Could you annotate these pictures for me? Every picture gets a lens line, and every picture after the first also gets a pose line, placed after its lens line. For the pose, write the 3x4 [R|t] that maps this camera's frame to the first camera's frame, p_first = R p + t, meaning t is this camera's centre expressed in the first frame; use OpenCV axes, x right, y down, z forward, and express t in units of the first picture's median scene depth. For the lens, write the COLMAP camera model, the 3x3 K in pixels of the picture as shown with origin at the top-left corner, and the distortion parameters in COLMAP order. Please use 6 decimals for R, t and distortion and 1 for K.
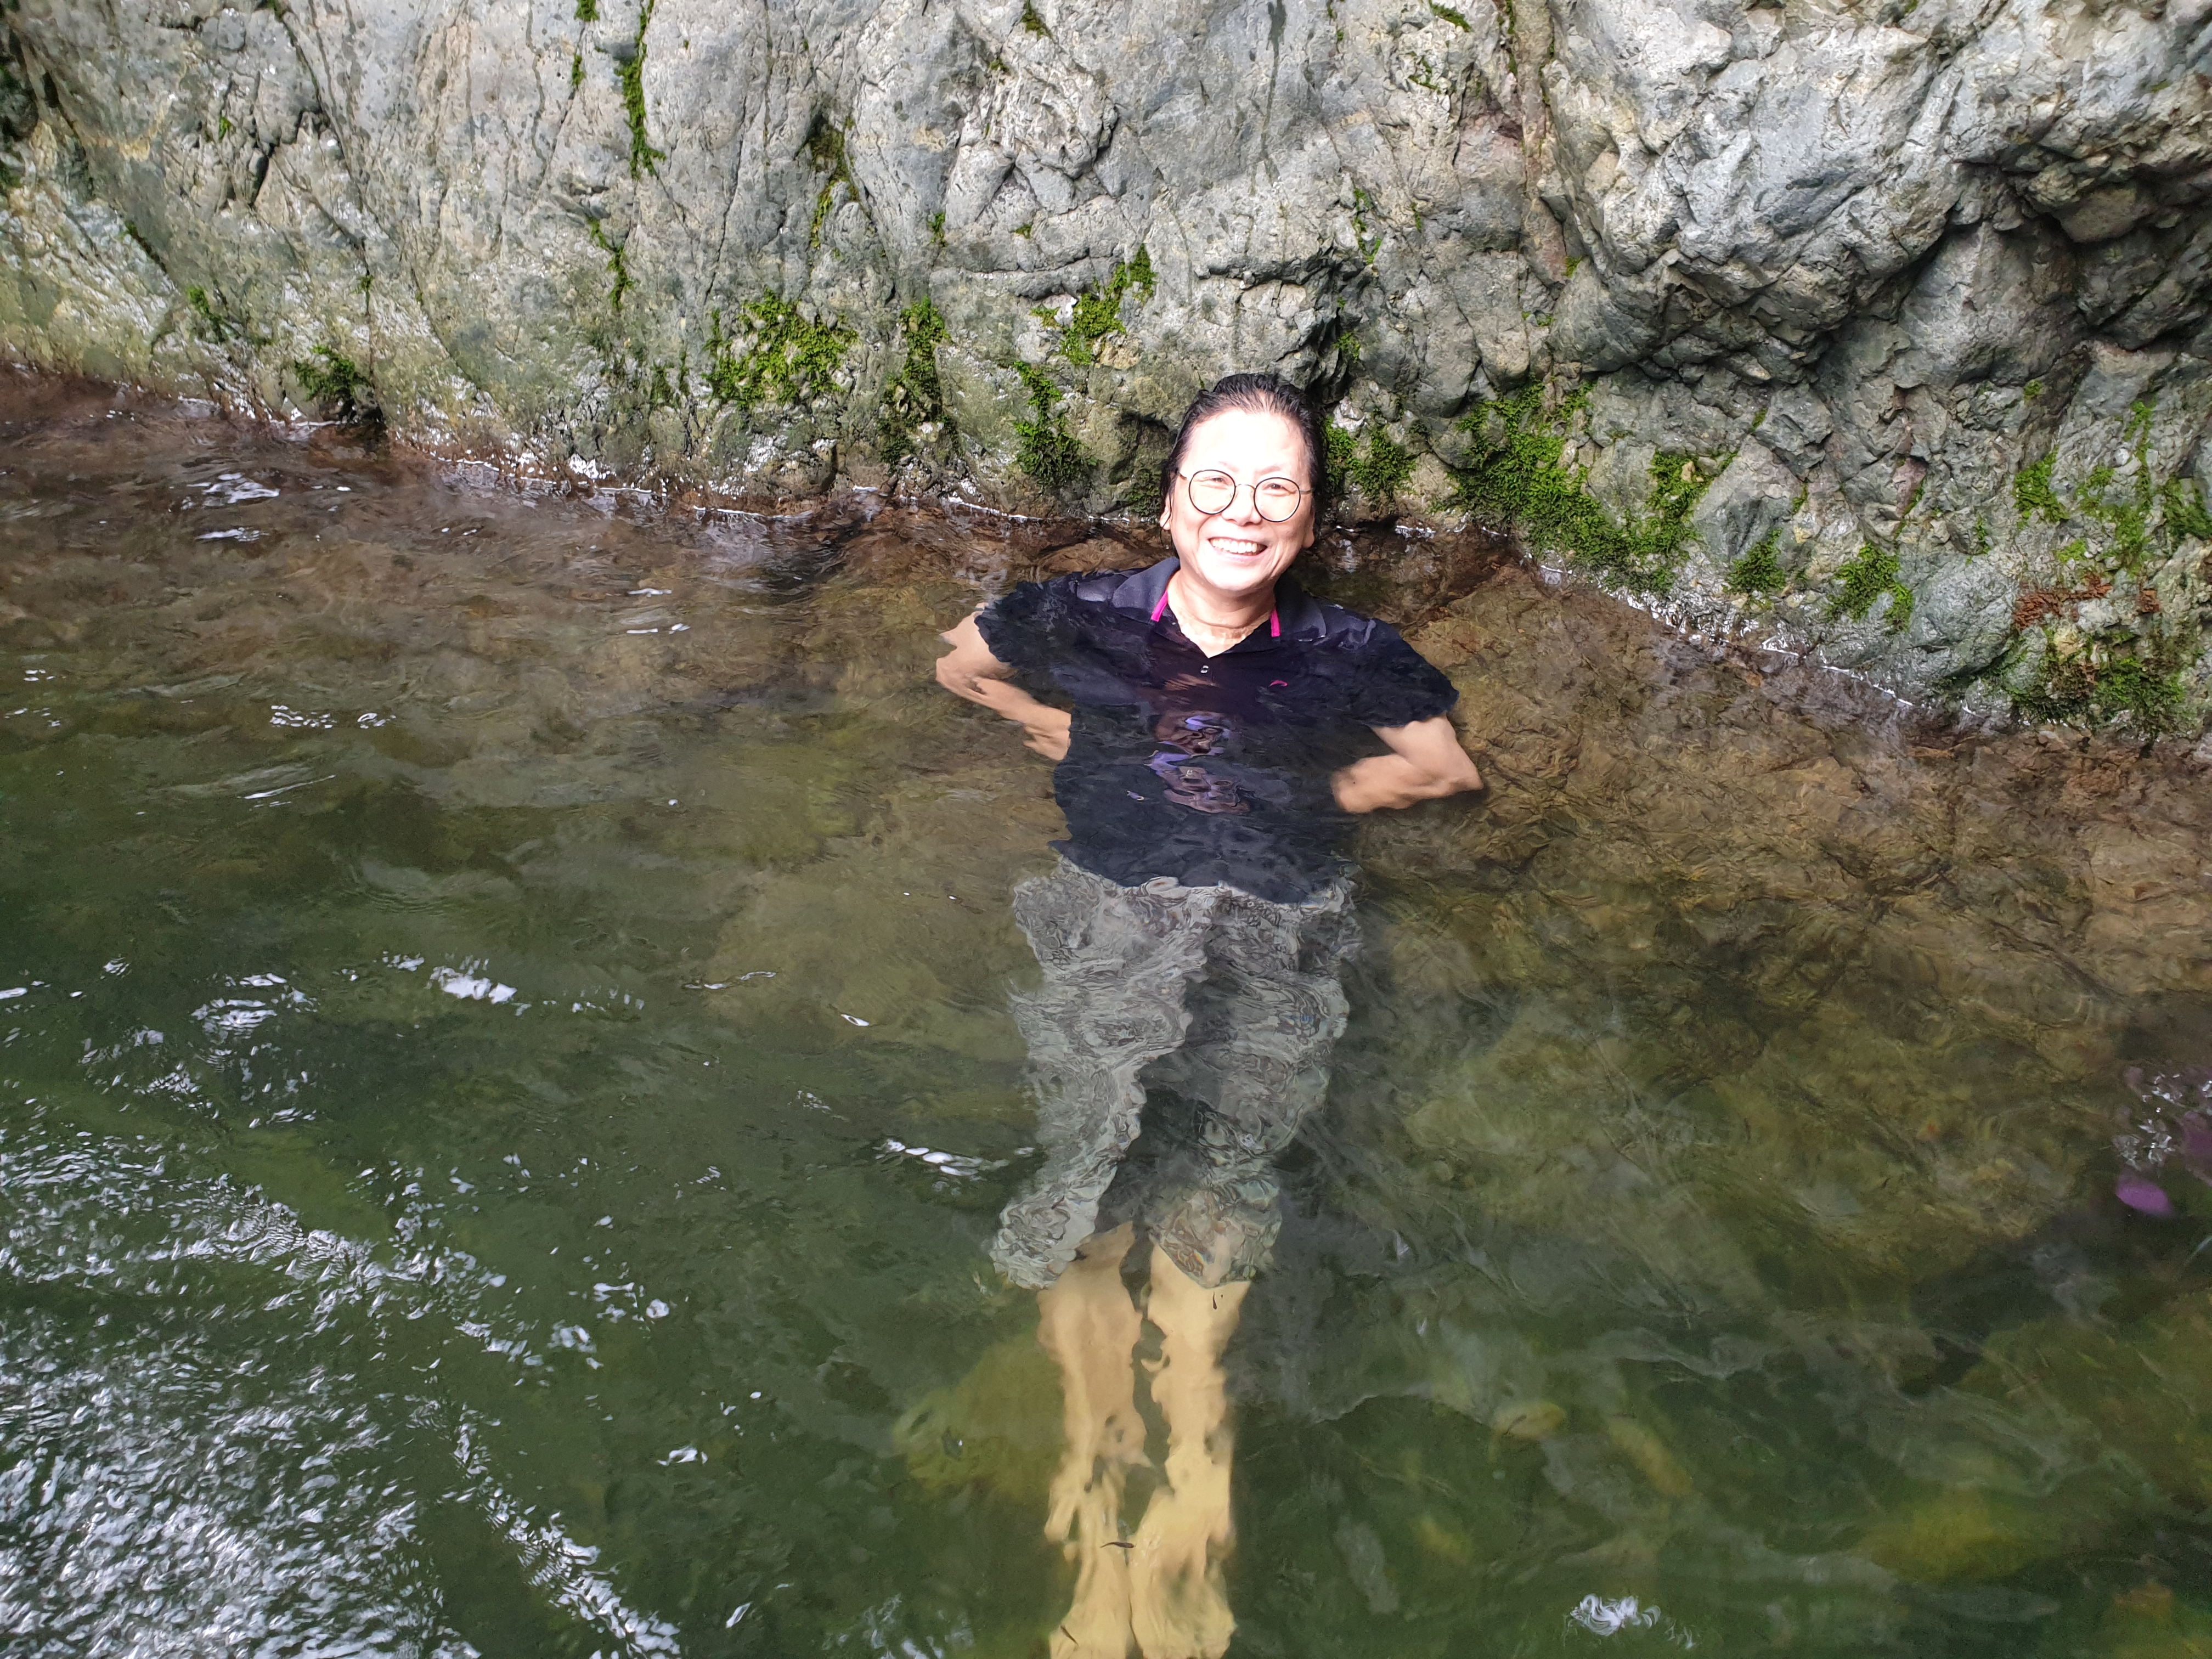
lens RADIAL K [[1749.1, 0, 1136.0], [0, 1749.1, 831.9], [0, 0, 1]] dist [0.005394, 0.003303]
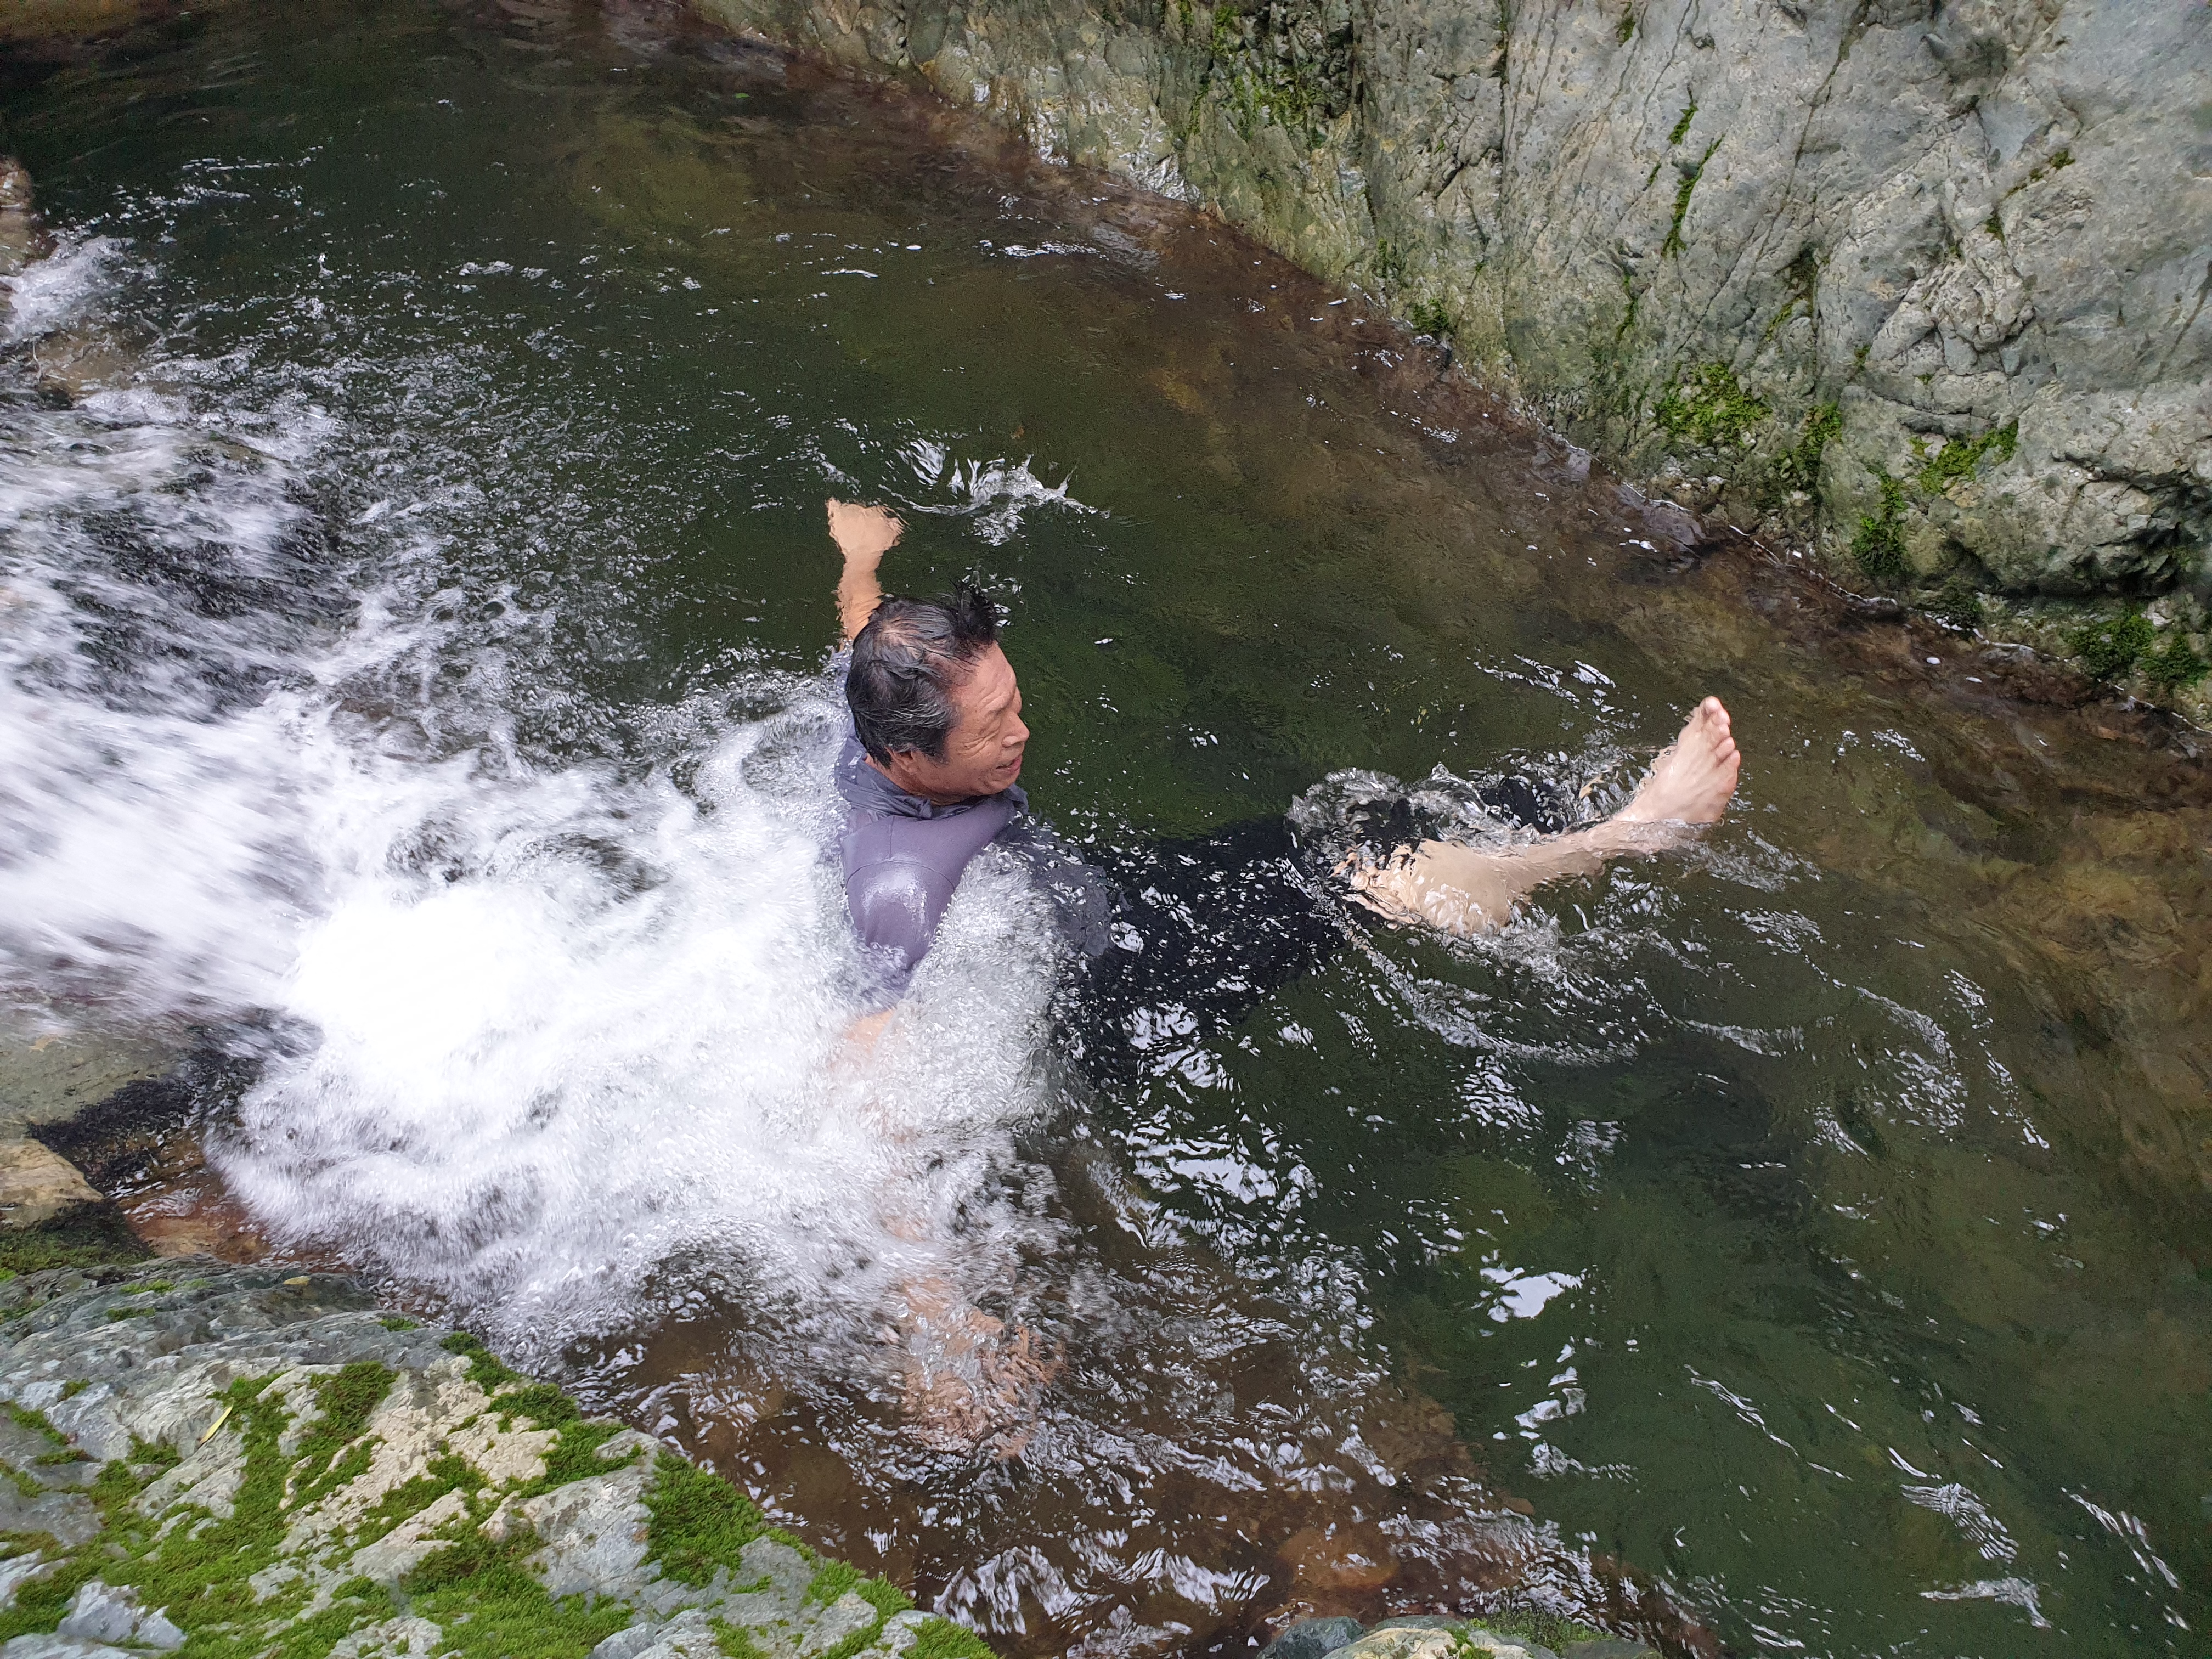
lens RADIAL K [[1729.4, 0, 1110.0], [0, 1729.4, 815.8], [0, 0, 1]] dist [0.000388, -0.000640]
pose [[0.719234, 0.442546, -0.535589, 0.315952], [-0.401348, 0.893902, 0.199648, -0.077227], [0.567118, 0.071364, 0.820539, -0.318284]]
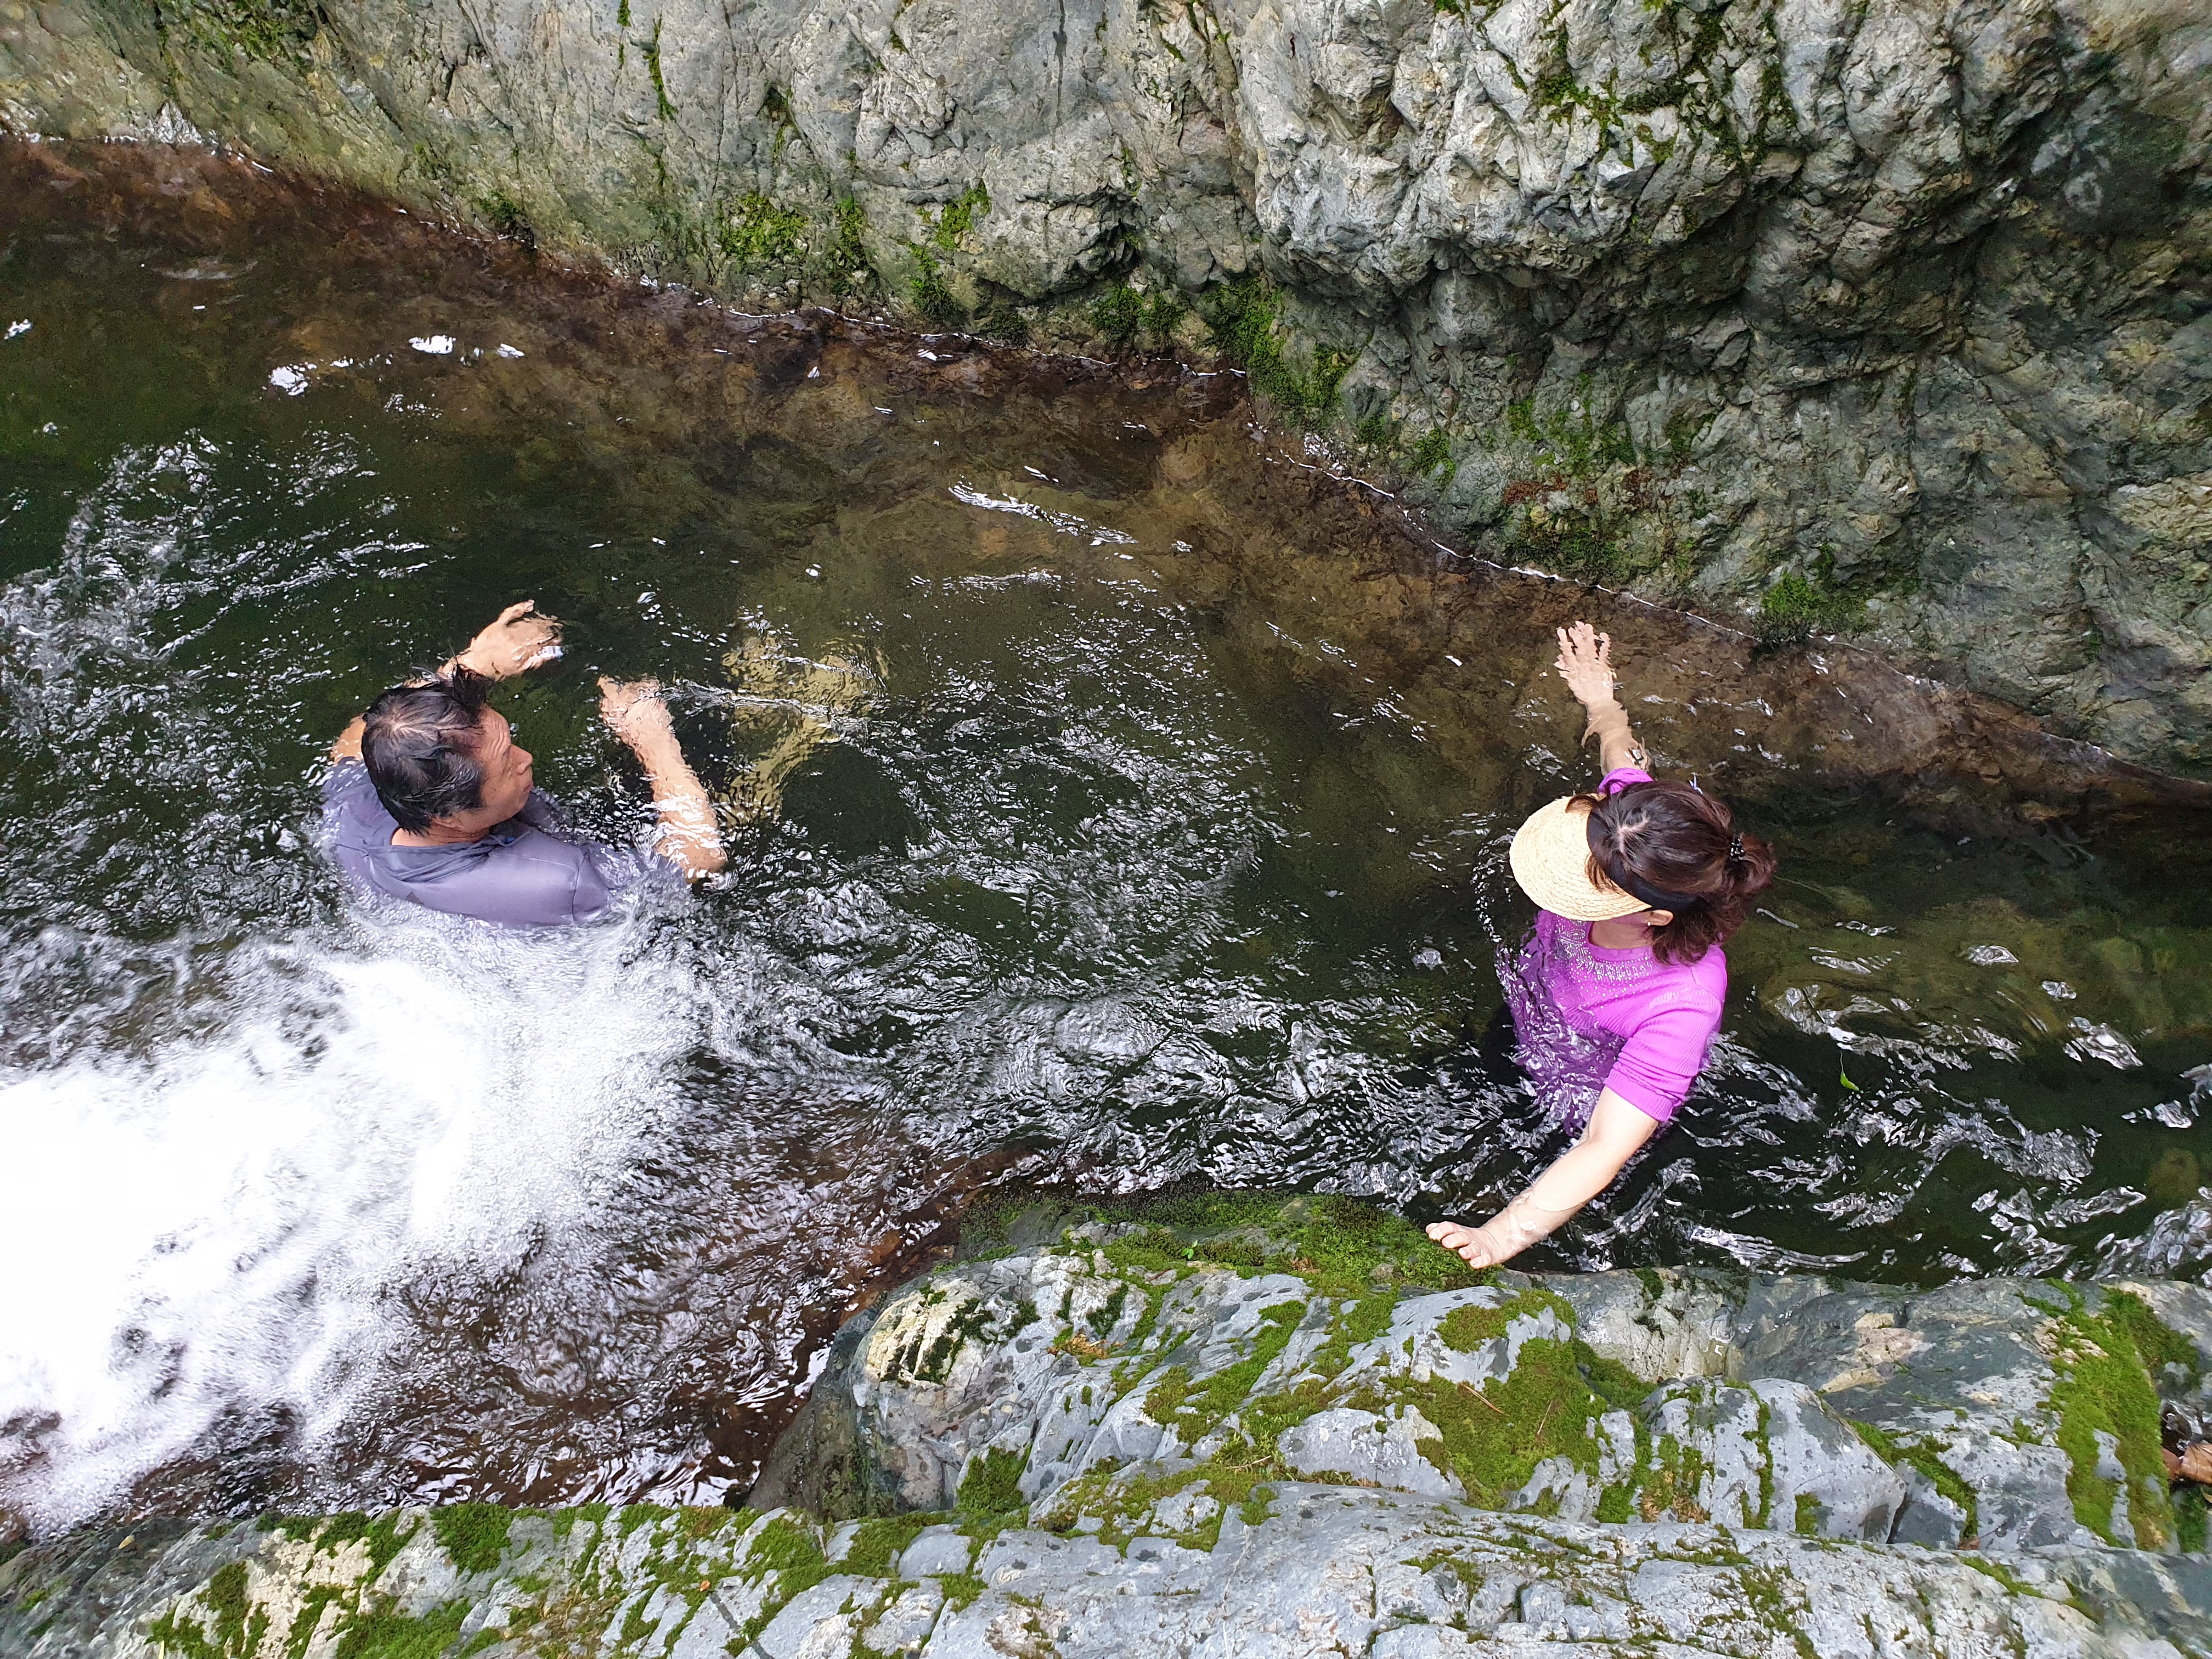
lens RADIAL K [[1729.4, 0, 1110.0], [0, 1729.4, 815.8], [0, 0, 1]] dist [0.000388, -0.000640]
pose [[0.976237, 0.133766, -0.170495, 0.441865], [-0.065901, 0.932744, 0.354467, -0.361220], [0.206444, -0.334808, 0.919394, -0.533643]]
